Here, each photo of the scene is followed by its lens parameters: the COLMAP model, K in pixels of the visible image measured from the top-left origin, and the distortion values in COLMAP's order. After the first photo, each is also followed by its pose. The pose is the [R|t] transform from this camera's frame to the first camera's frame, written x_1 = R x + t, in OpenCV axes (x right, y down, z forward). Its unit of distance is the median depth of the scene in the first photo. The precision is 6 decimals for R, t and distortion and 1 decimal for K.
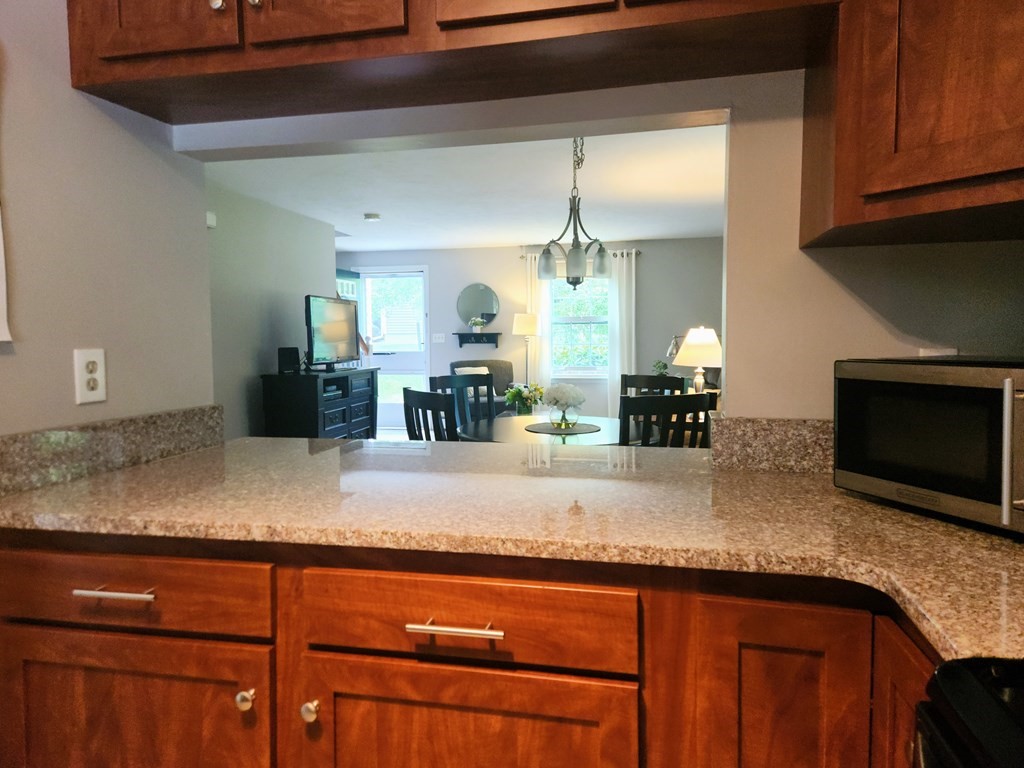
lens RADIAL K [[677.1, 0, 509.9], [0, 677.1, 368.2], [0, 0, 1]] dist [0.100073, -0.080573]
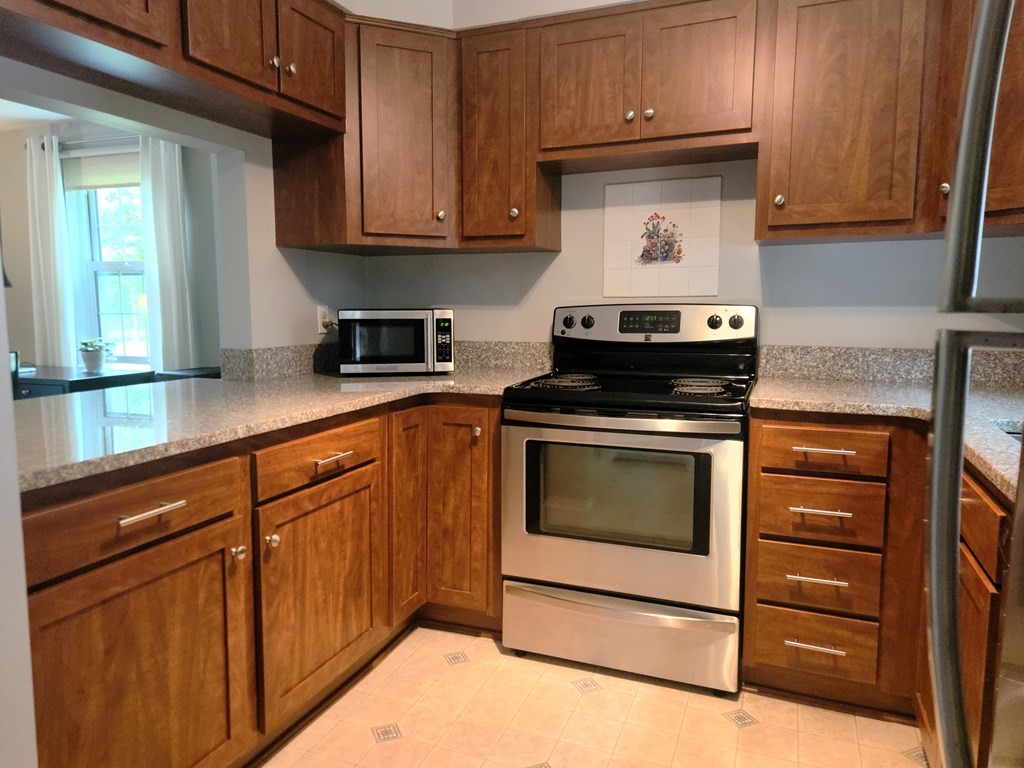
lens RADIAL K [[677.1, 0, 509.9], [0, 677.1, 368.2], [0, 0, 1]] dist [0.100073, -0.080573]
pose [[0.165807, -0.088151, 0.982210, -1.595967], [0.043058, 0.995694, 0.082092, 0.018052], [-0.985218, 0.028681, 0.168889, 0.217686]]
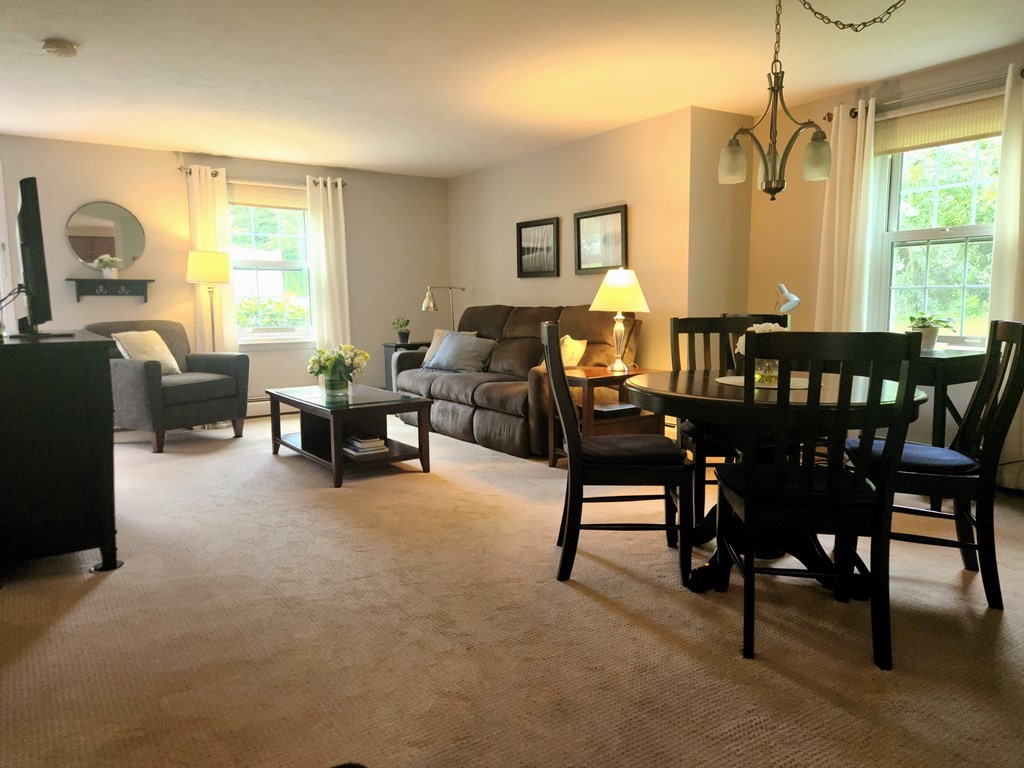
lens RADIAL K [[677.1, 0, 509.9], [0, 677.1, 368.2], [0, 0, 1]] dist [0.100073, -0.080573]
pose [[0.674882, -0.075339, 0.734069, -2.099634], [0.040547, 0.997058, 0.065052, 0.031595], [-0.736811, -0.014138, 0.675951, 2.111613]]
